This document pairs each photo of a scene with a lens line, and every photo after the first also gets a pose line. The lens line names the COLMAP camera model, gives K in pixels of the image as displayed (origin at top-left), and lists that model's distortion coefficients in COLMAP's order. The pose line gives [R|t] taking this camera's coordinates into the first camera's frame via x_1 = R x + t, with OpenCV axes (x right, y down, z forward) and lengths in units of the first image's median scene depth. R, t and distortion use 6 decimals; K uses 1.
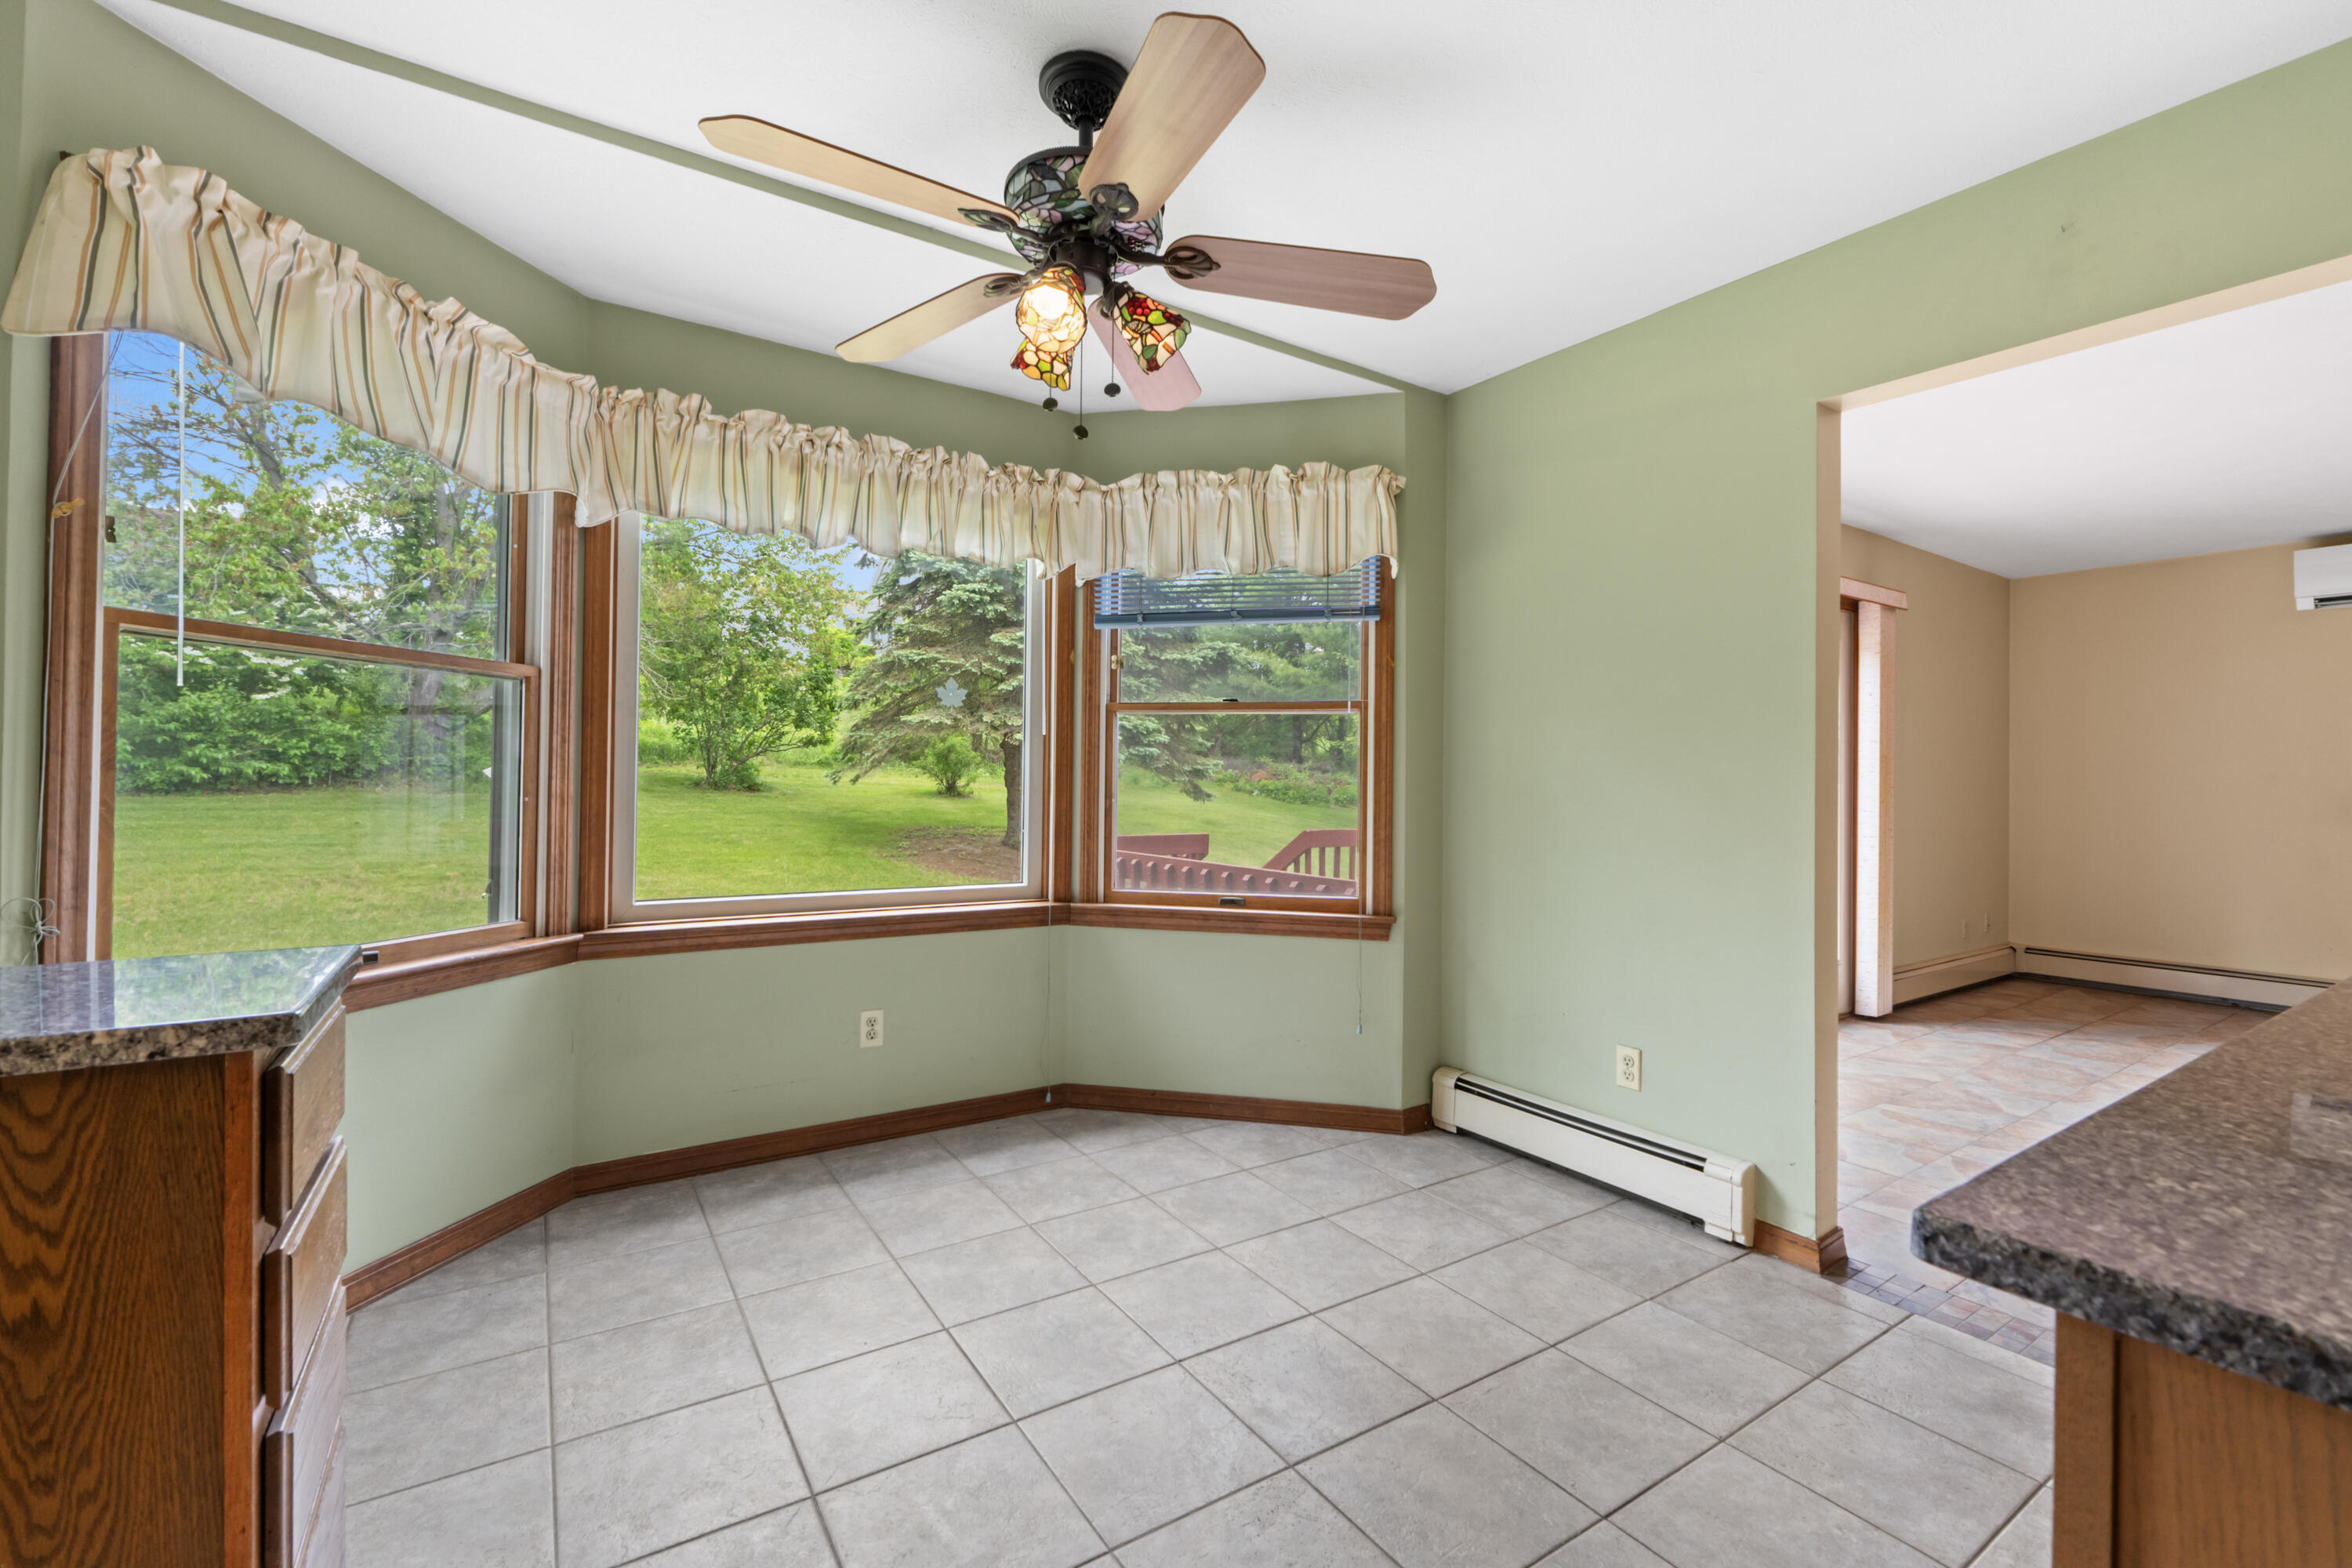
lens RADIAL K [[1008.8, 0, 1190.9], [0, 1008.8, 770.0], [0, 0, 1]] dist [-0.008755, 0.001175]
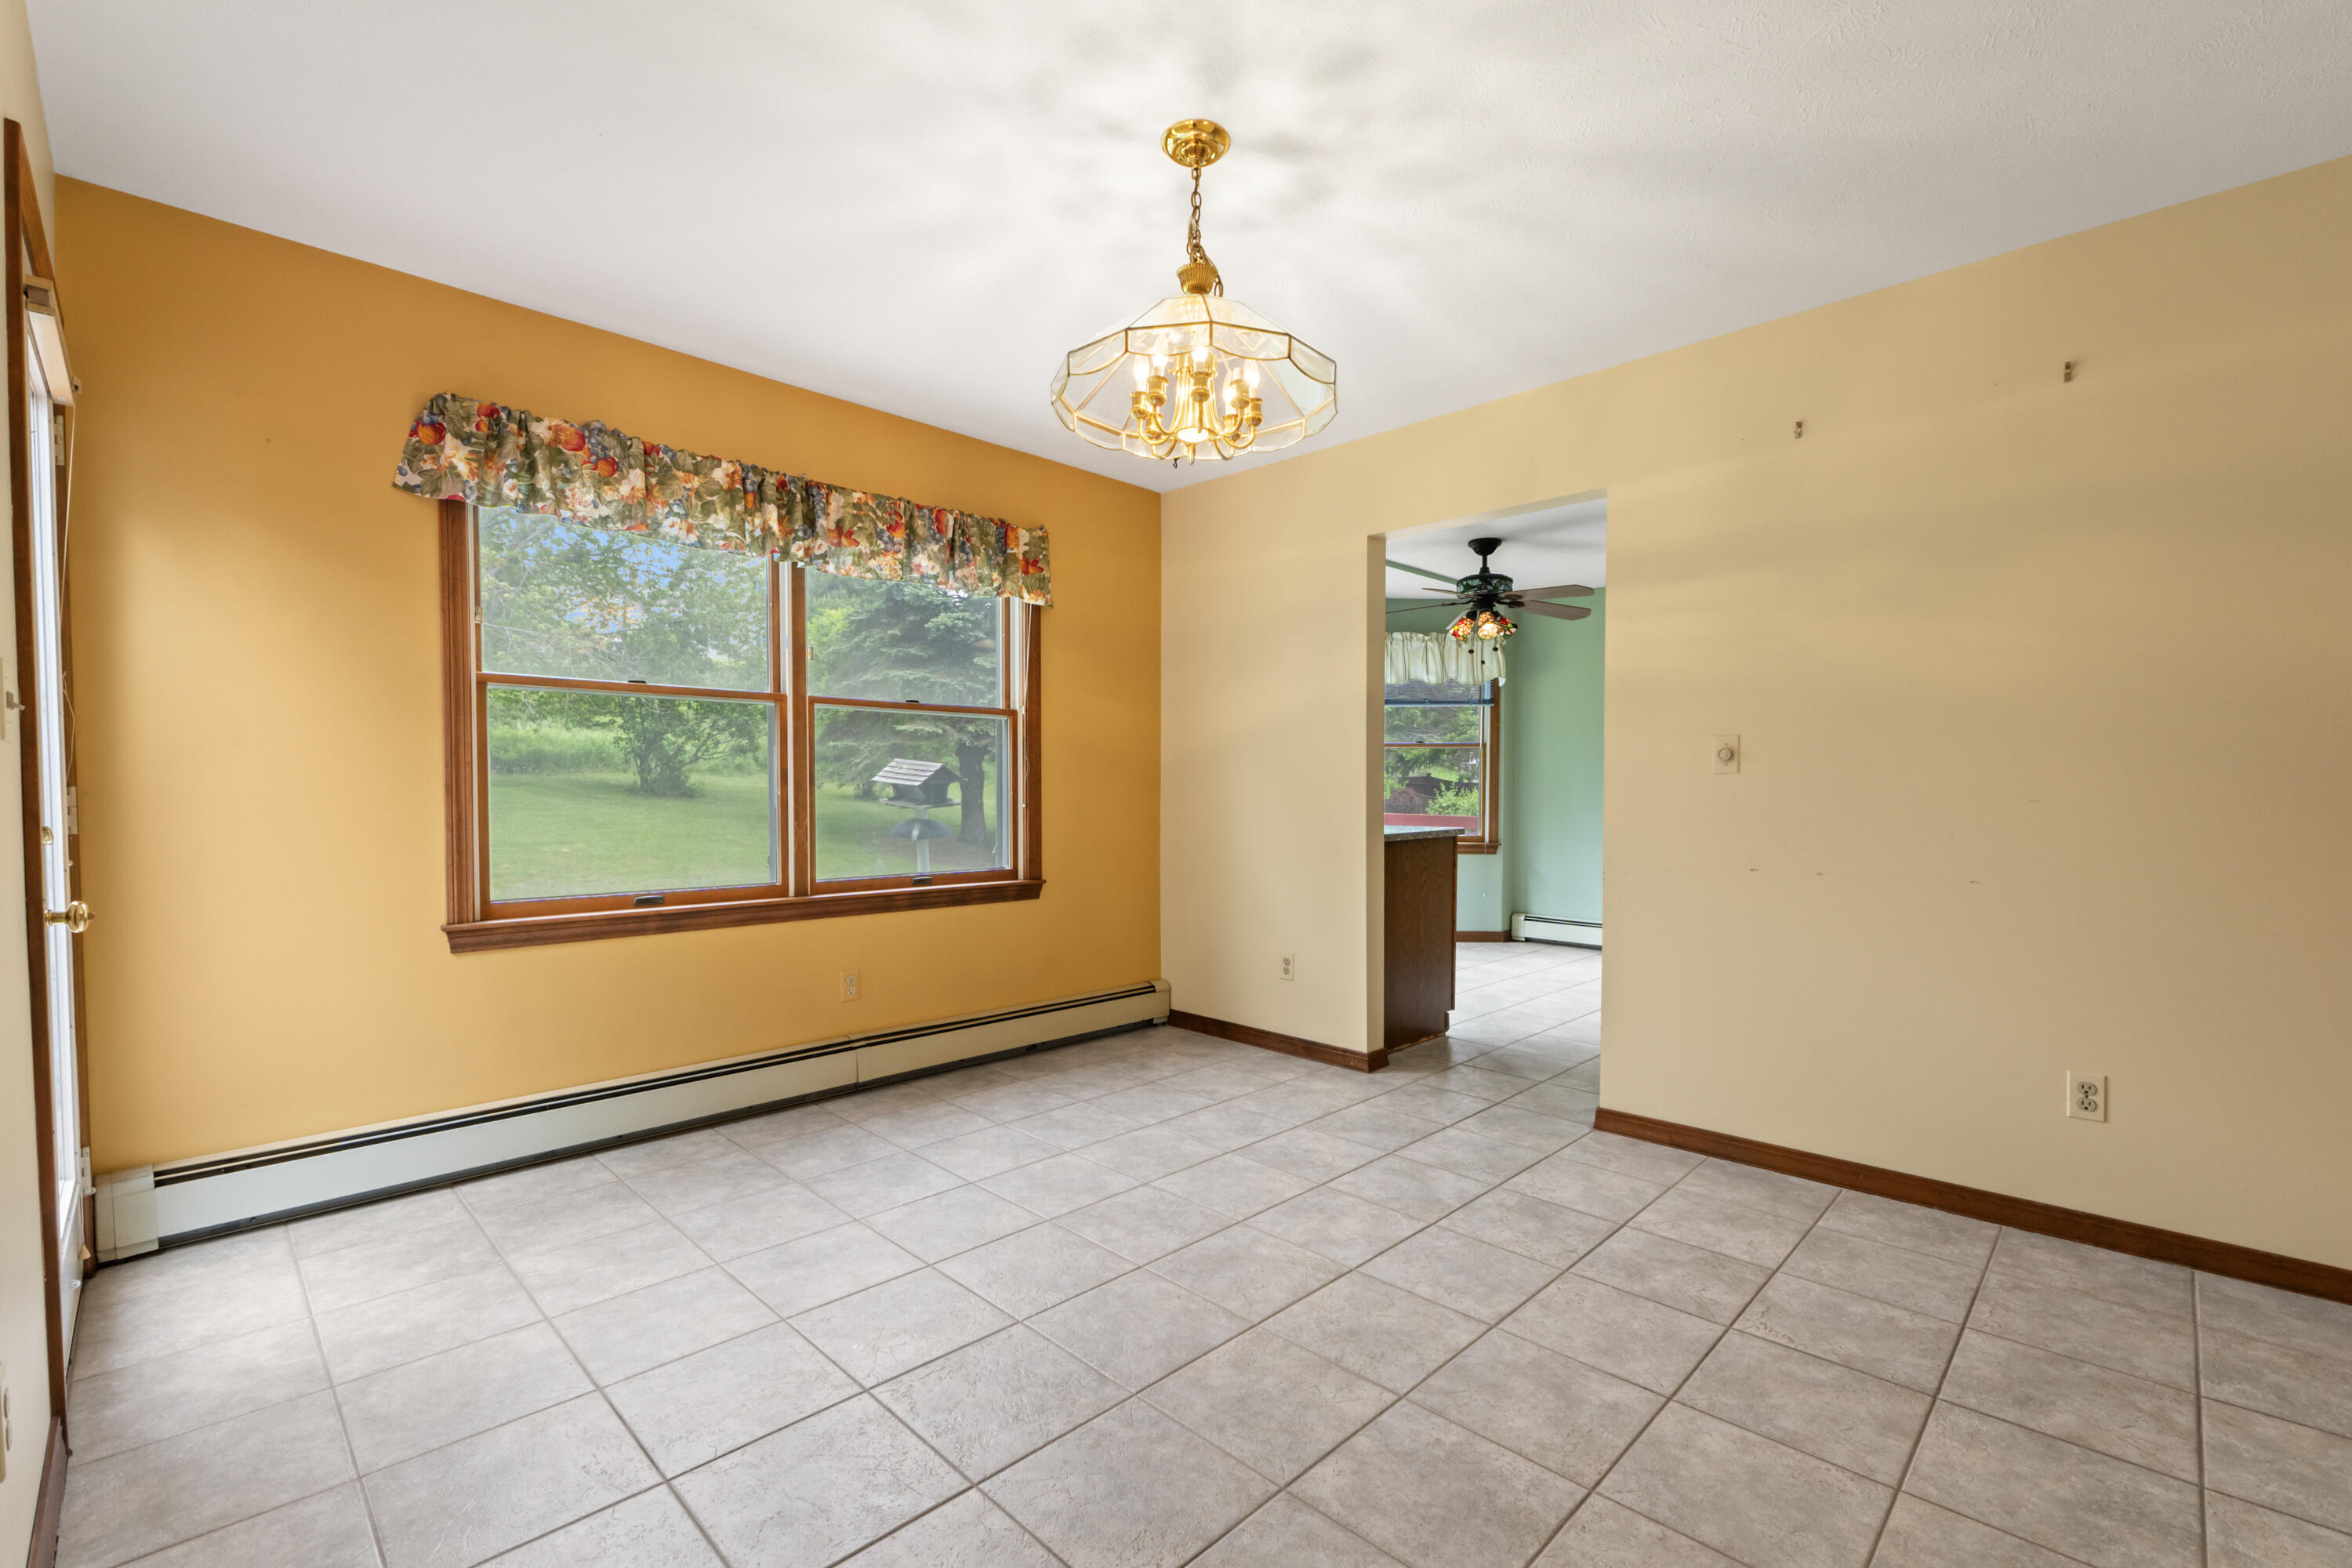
lens RADIAL K [[1008.8, 0, 1190.1], [0, 1008.8, 817.2], [0, 0, 1]] dist [-0.008755, 0.001175]
pose [[0.977114, -0.015787, 0.212132, -0.919151], [0.006279, 0.998948, 0.045417, -0.013185], [-0.212625, -0.043045, 0.976185, -0.991951]]
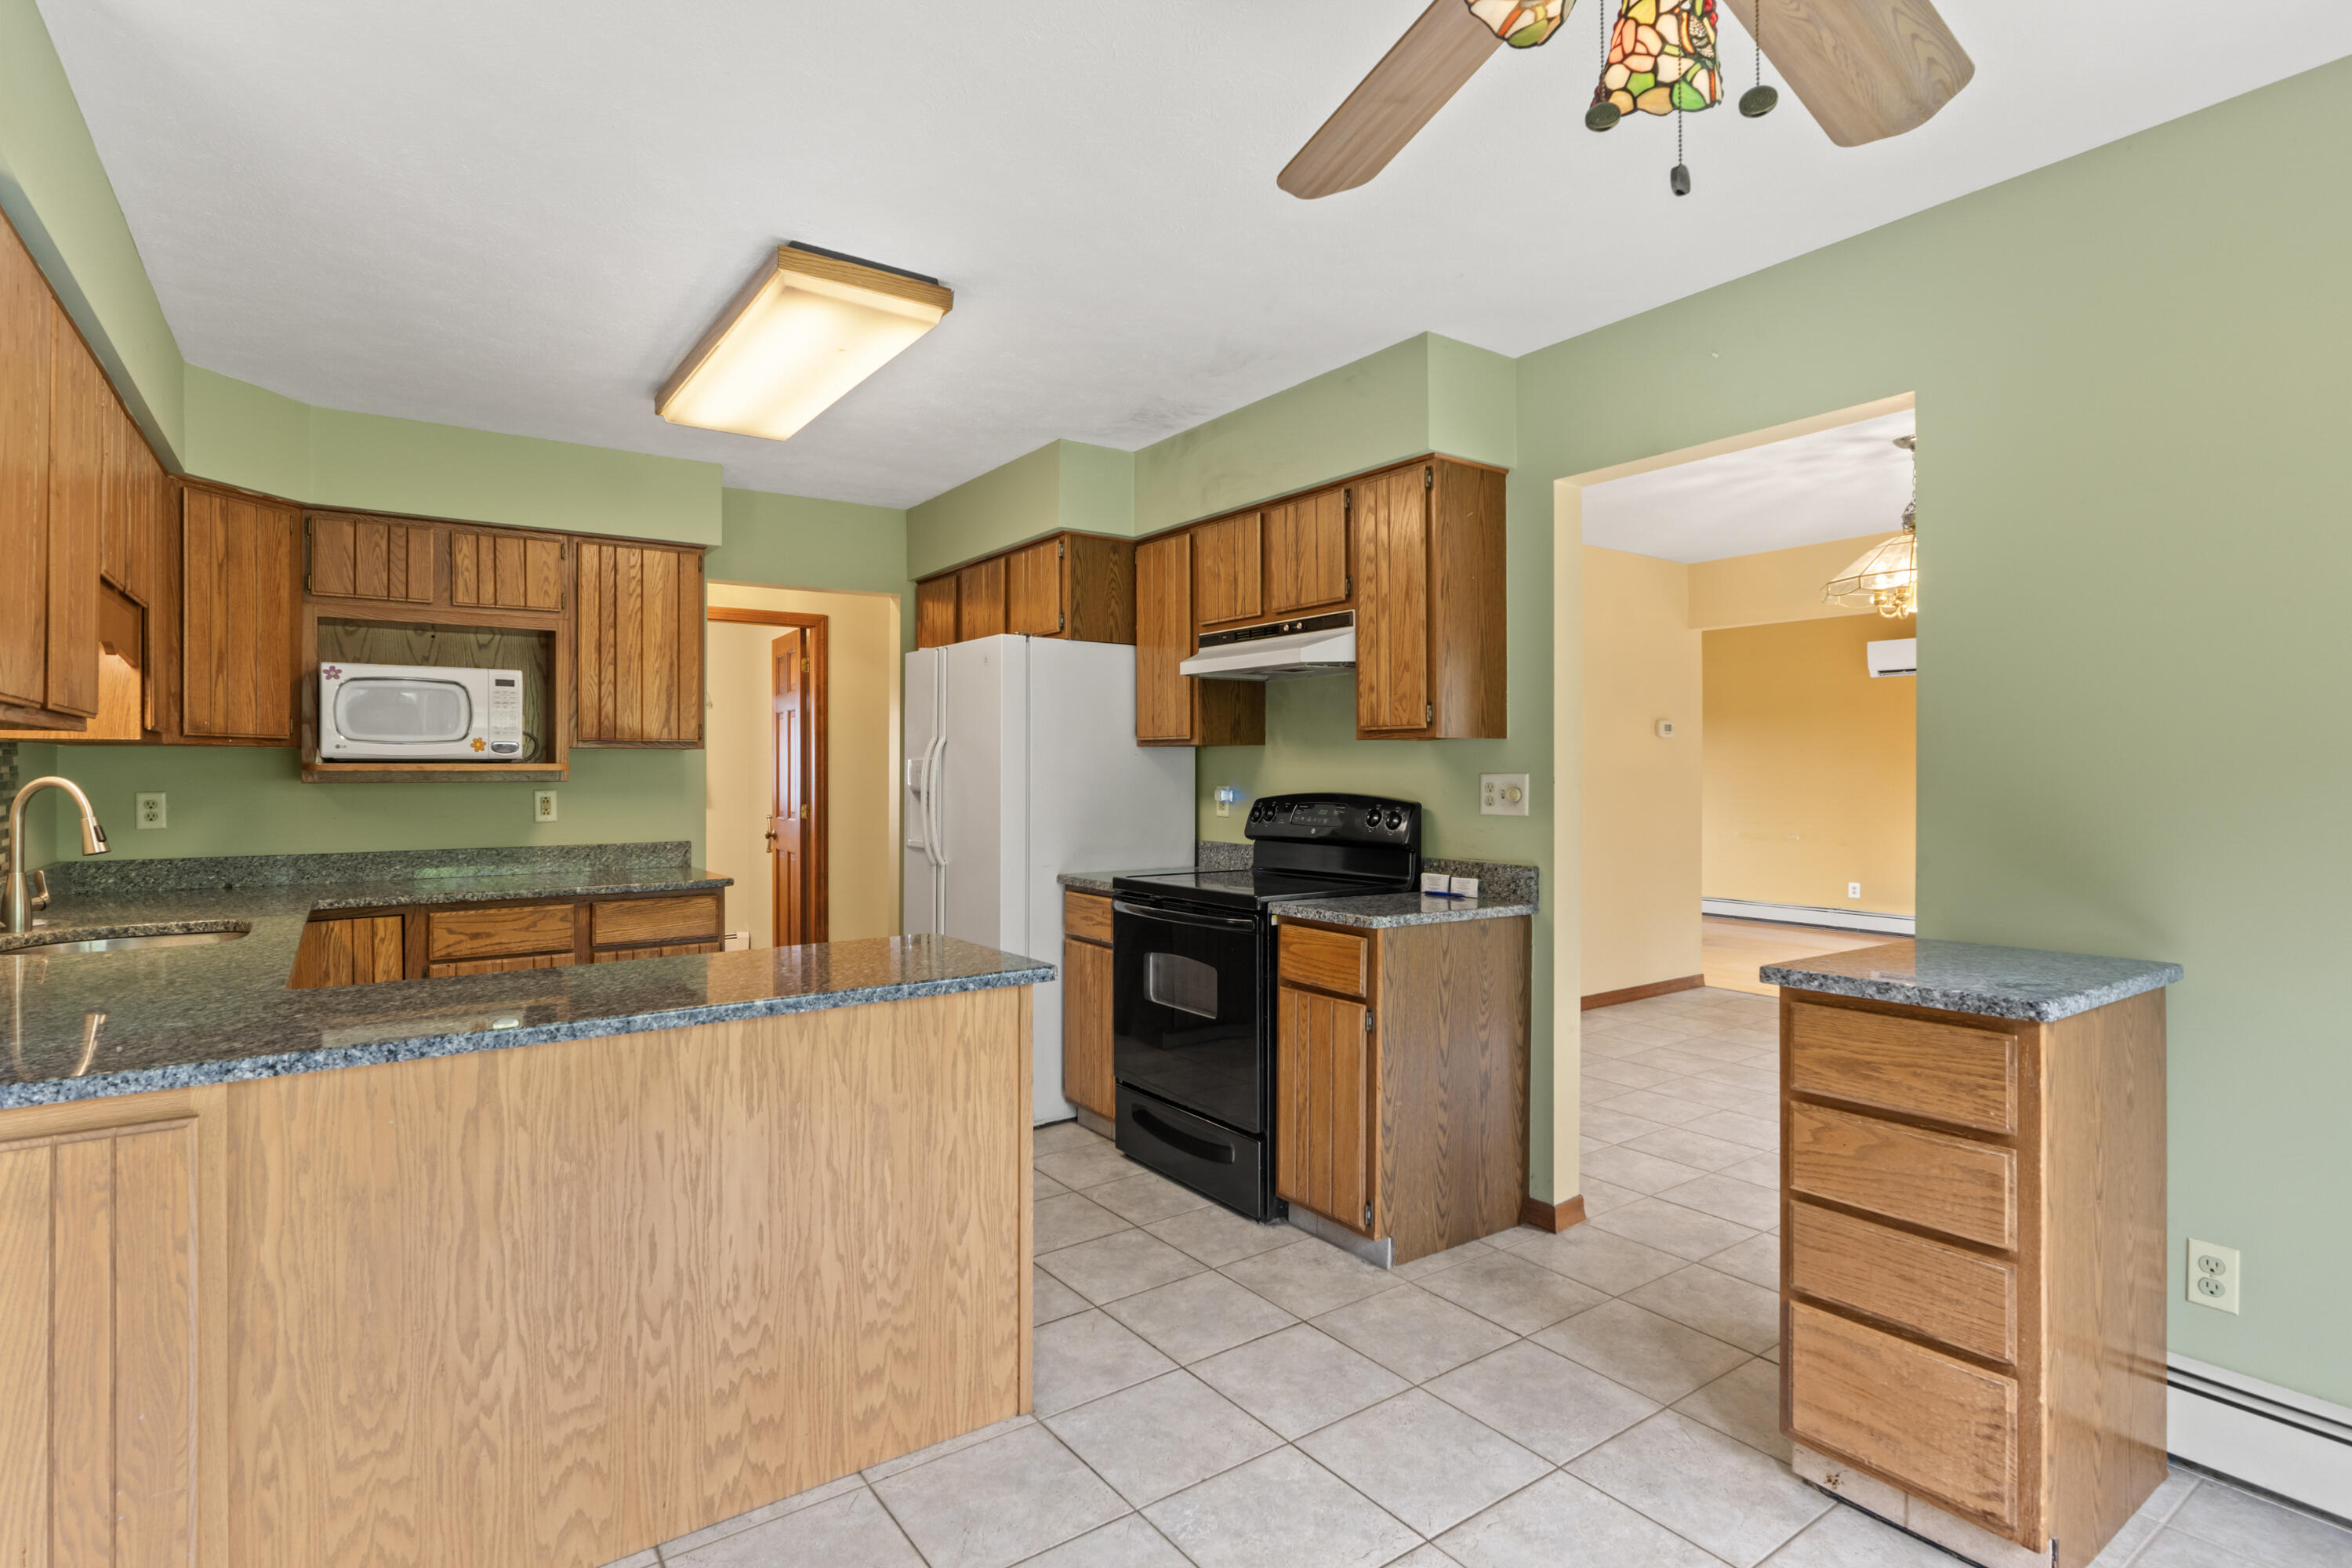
lens RADIAL K [[1114.0, 0, 1192.2], [0, 1114.0, 778.6], [0, 0, 1]] dist [0.001449, 0.002122]
pose [[-0.999257, -0.011697, -0.036715, 0.074016], [-0.011381, 0.999896, -0.008822, -0.023667], [0.036814, -0.008398, -0.999287, 0.864098]]
